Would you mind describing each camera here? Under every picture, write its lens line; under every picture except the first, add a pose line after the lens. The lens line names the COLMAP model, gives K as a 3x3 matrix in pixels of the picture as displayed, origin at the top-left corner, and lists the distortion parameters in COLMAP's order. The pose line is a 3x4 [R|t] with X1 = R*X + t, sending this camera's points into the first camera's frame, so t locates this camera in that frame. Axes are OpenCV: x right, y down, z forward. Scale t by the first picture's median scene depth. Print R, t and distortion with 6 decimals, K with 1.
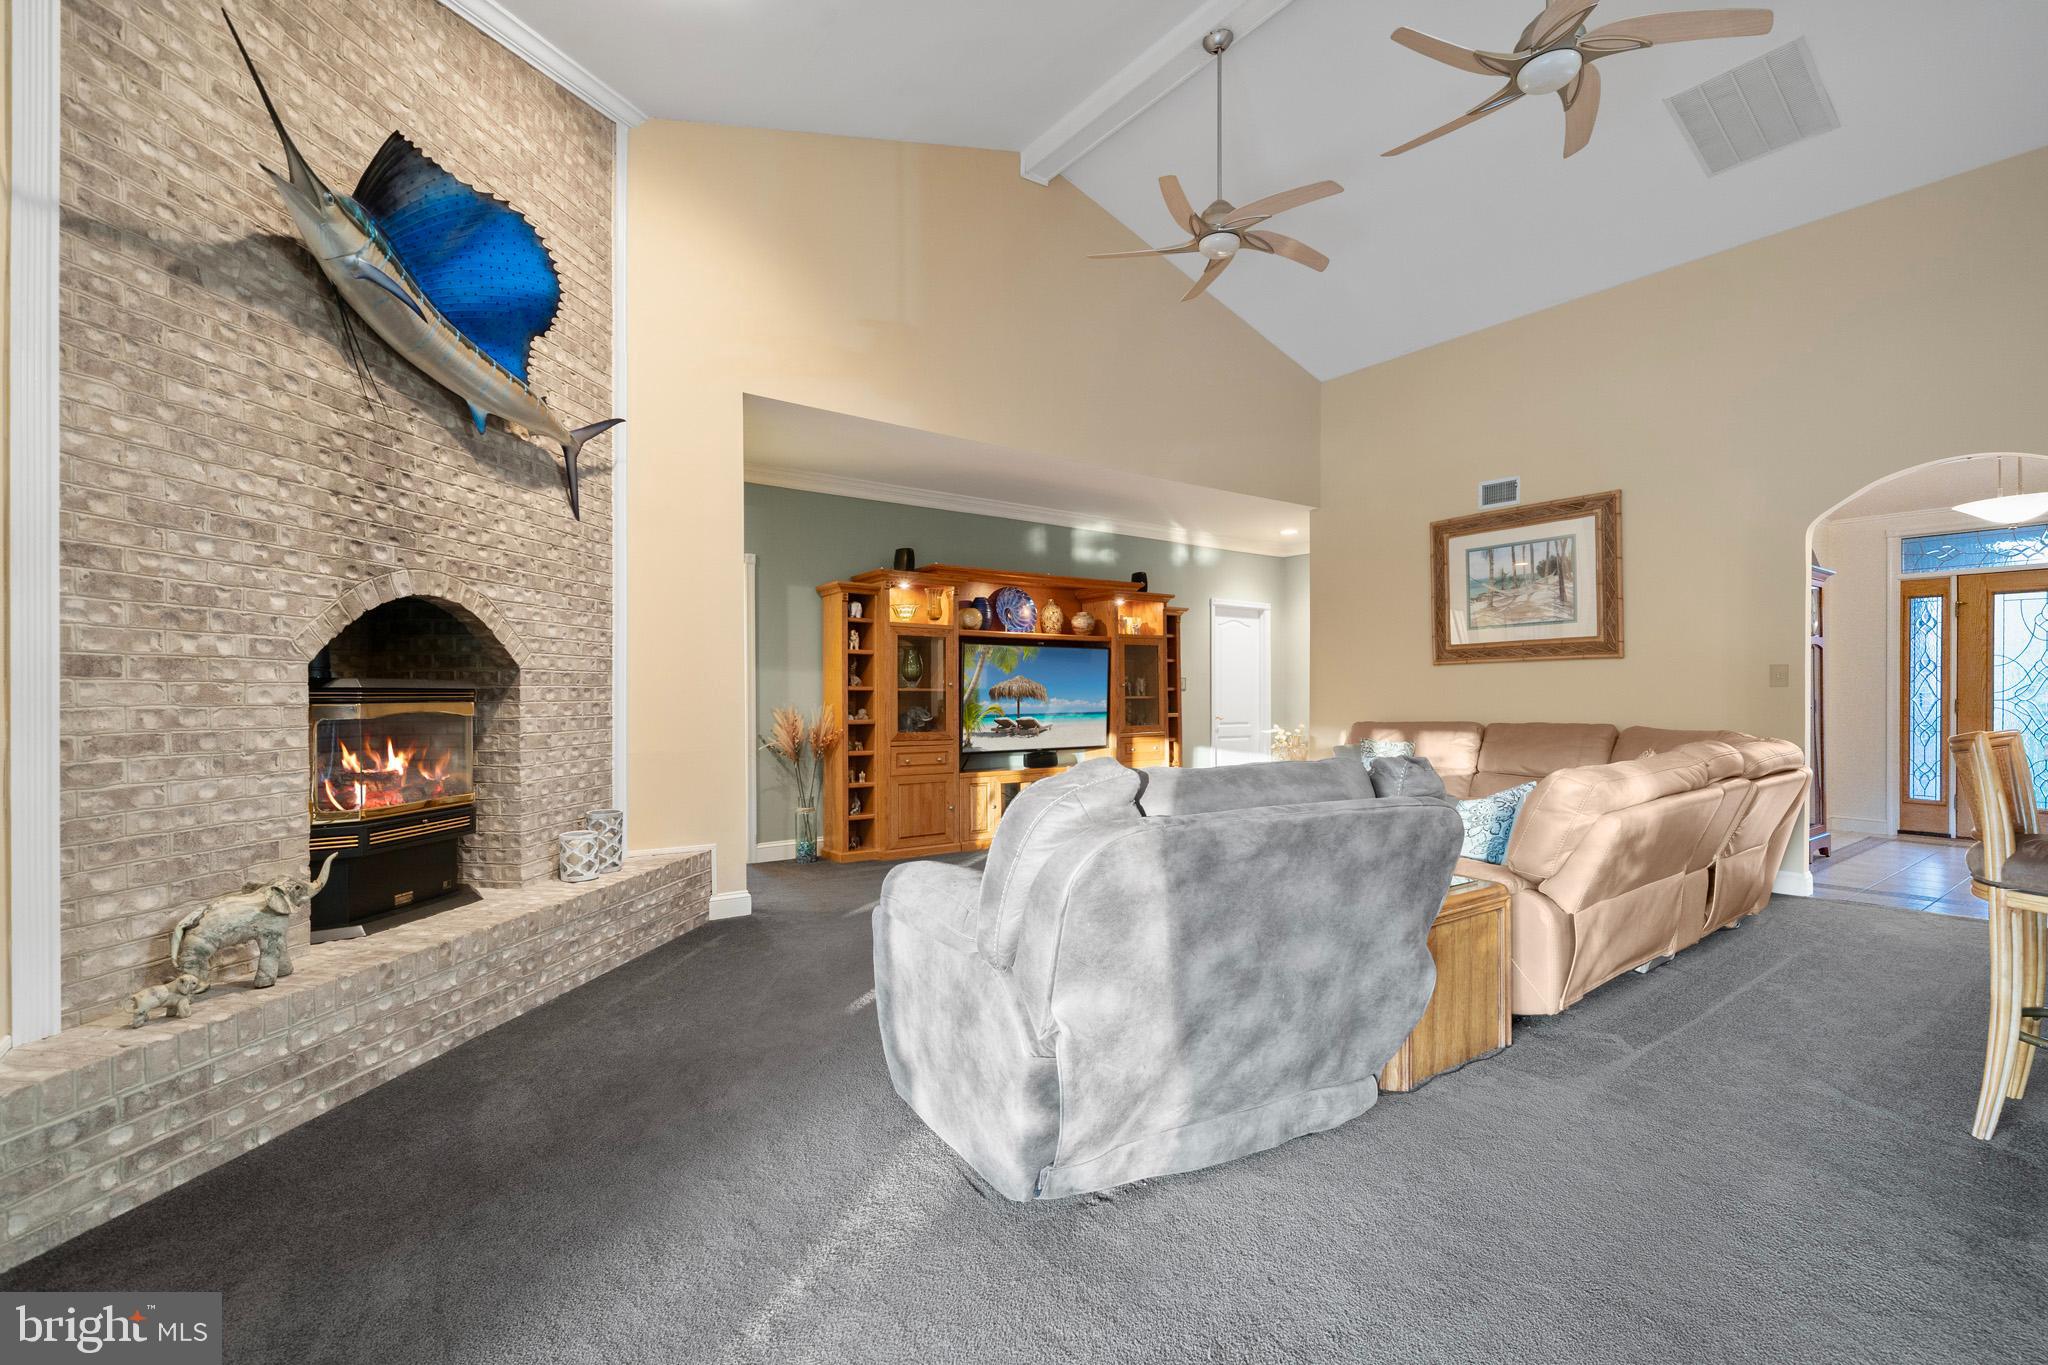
lens RADIAL K [[921.6, 0, 1046.1], [0, 921.6, 695.5], [0, 0, 1]] dist [-0.003785, 0.001738]
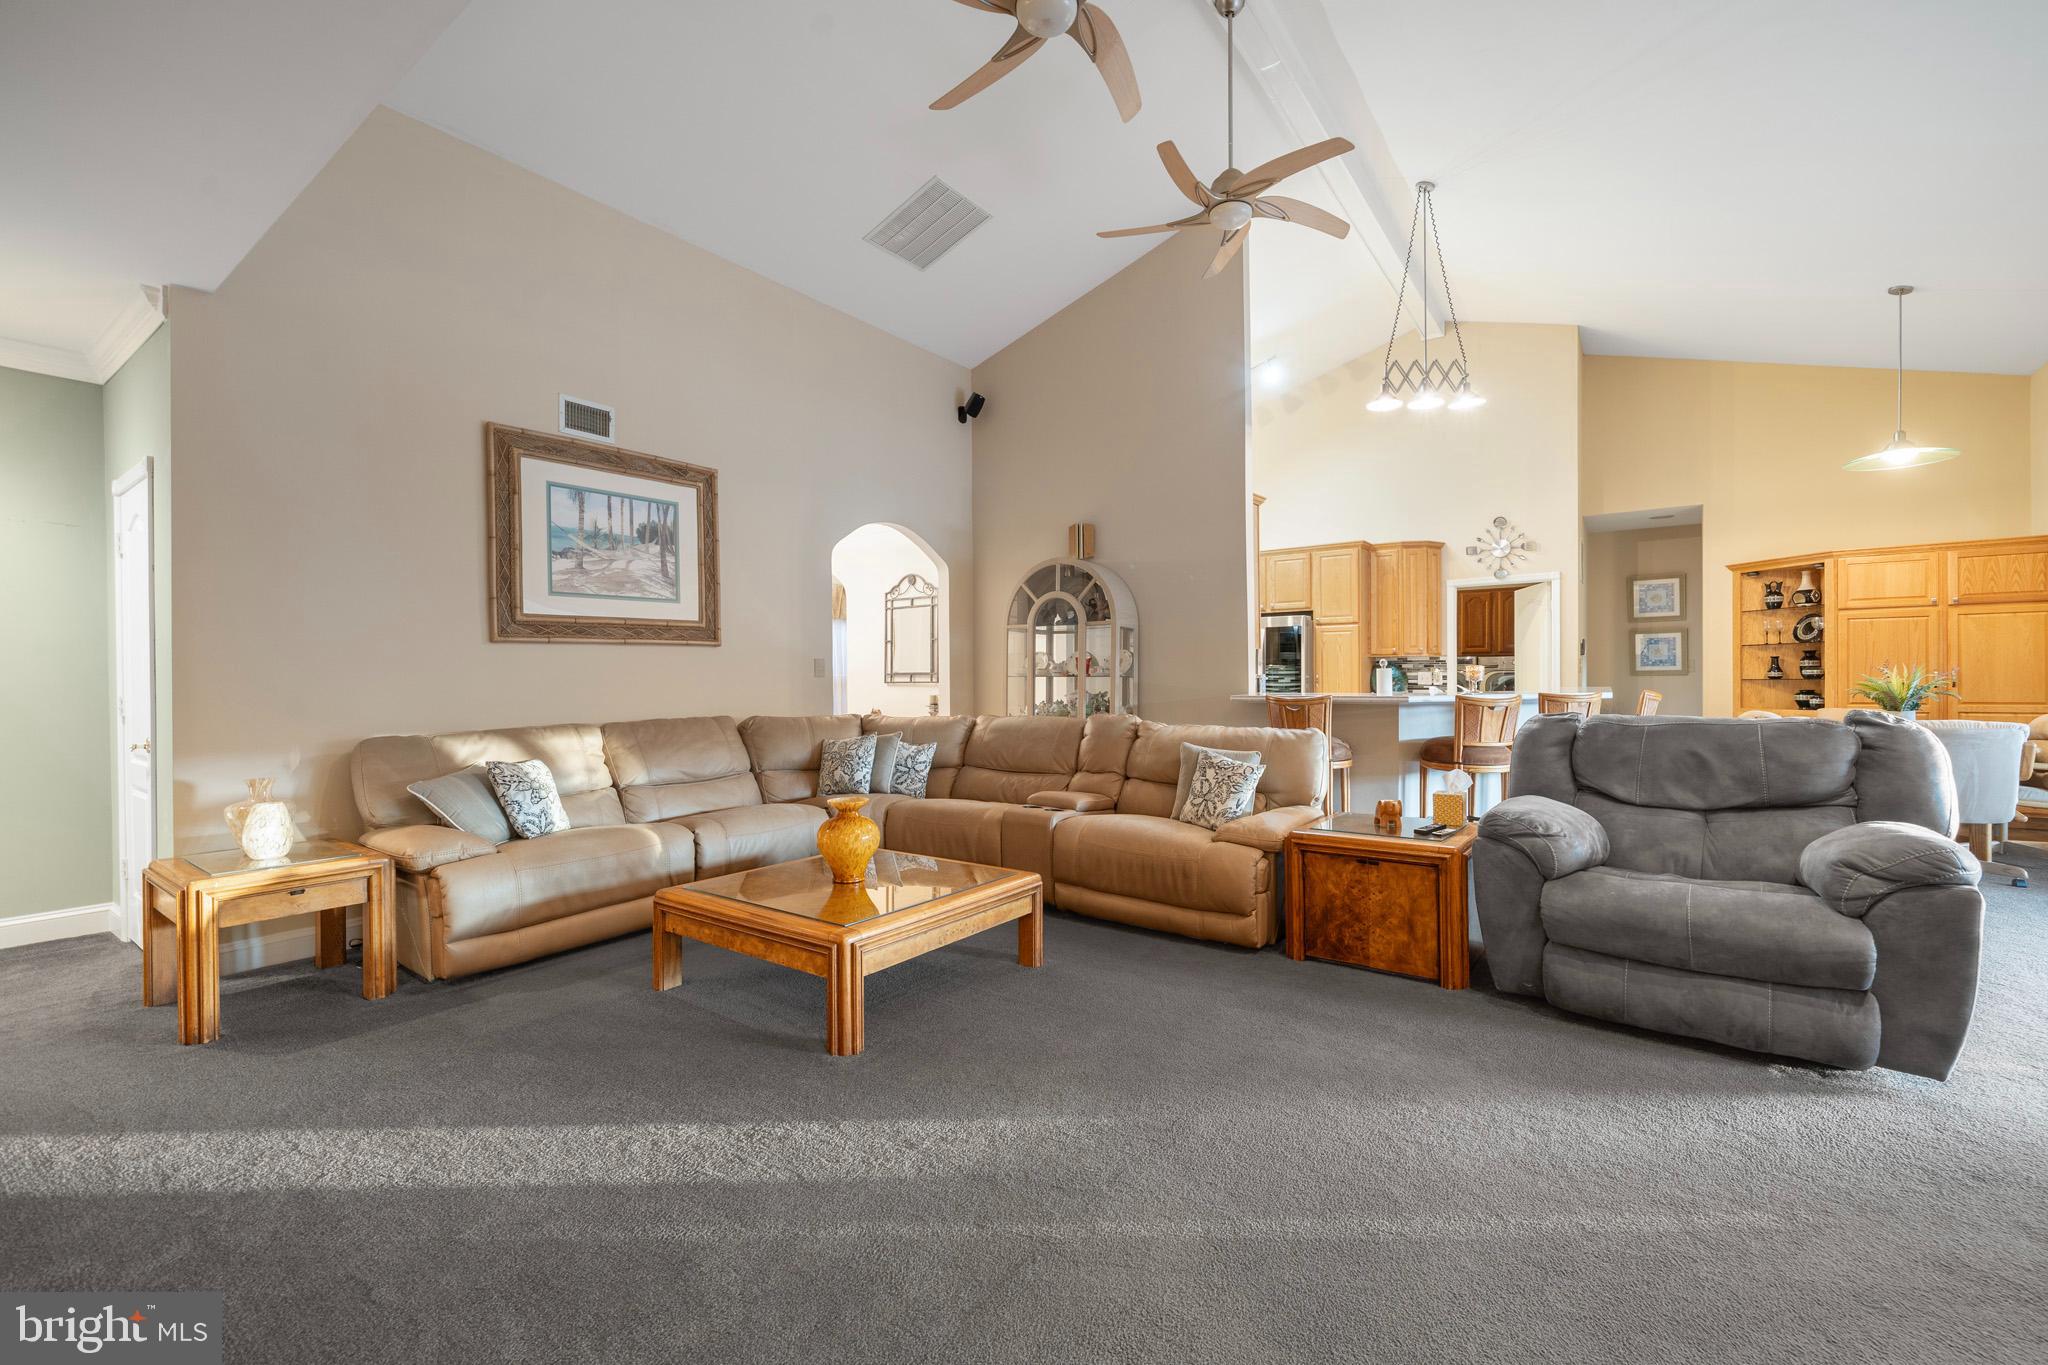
lens RADIAL K [[848.9, 0, 1038.0], [0, 848.9, 686.0], [0, 0, 1]] dist [-0.000744, 0.001189]
pose [[-0.302702, -0.002935, 0.953081, -0.486793], [0.010183, 0.999928, 0.006314, -0.002099], [-0.953031, 0.011617, -0.302650, 1.456885]]
